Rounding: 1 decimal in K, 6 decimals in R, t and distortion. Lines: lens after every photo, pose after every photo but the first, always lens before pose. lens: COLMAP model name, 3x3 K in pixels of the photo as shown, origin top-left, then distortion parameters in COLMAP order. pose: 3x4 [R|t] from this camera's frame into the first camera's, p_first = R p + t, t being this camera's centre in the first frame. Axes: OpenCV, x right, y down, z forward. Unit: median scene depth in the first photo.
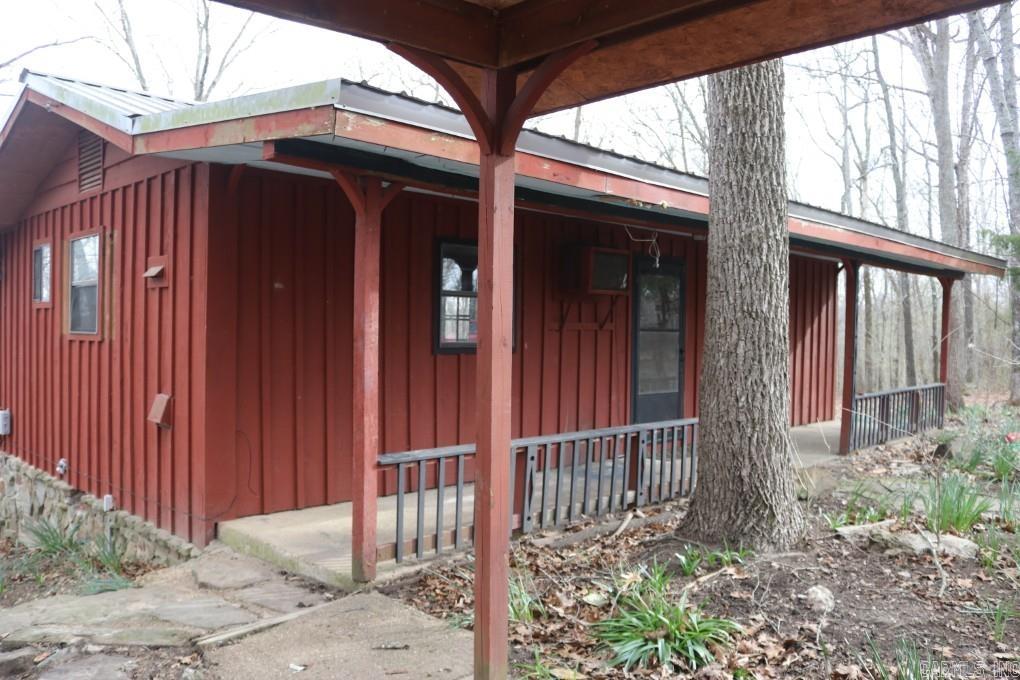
lens RADIAL K [[838.7, 0, 510.0], [0, 838.7, 340.0], [0, 0, 1]] dist [-0.162578, 0.133234]
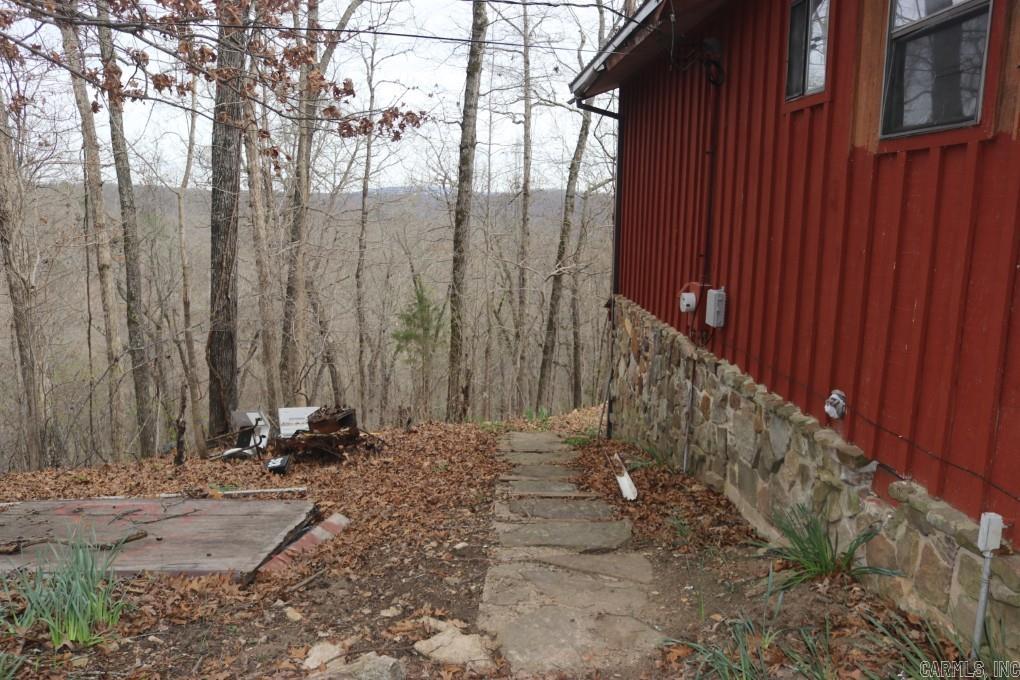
lens RADIAL K [[838.7, 0, 510.0], [0, 838.7, 340.0], [0, 0, 1]] dist [-0.162578, 0.133234]
pose [[0.735986, 0.110785, -0.667871, -0.588015], [-0.023099, 0.990055, 0.138773, 0.076096], [0.676603, -0.086707, 0.731225, 0.769570]]
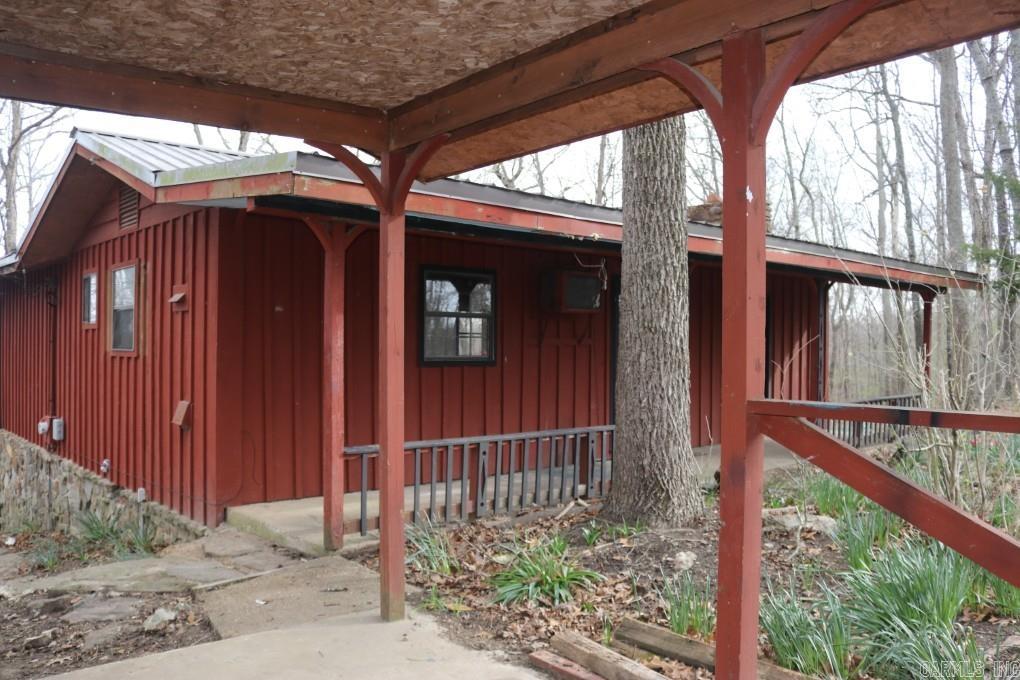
lens RADIAL K [[838.7, 0, 510.0], [0, 838.7, 340.0], [0, 0, 1]] dist [-0.162578, 0.133234]
pose [[0.998084, -0.008078, -0.061346, 0.154917], [0.006793, 0.999754, -0.021121, 0.007864], [0.061502, 0.020664, 0.997893, -0.204977]]
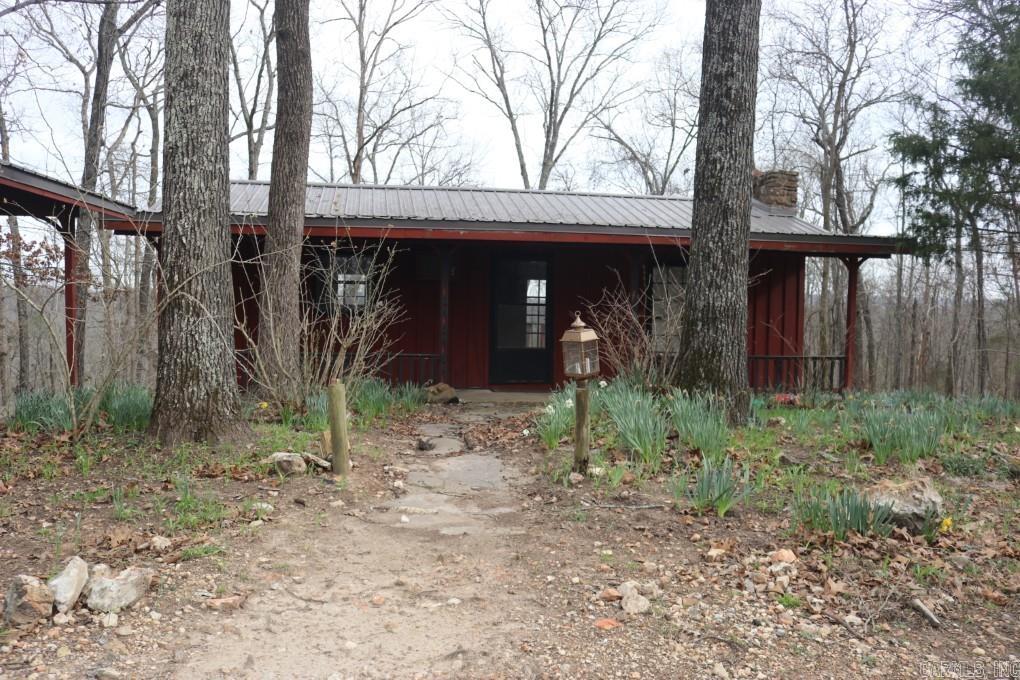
lens RADIAL K [[838.7, 0, 510.0], [0, 838.7, 340.0], [0, 0, 1]] dist [-0.162578, 0.133234]
pose [[0.812734, 0.023637, -0.582155, 1.961417], [-0.017827, 0.999718, 0.015703, 0.052635], [0.582362, -0.002384, 0.812926, -0.368129]]
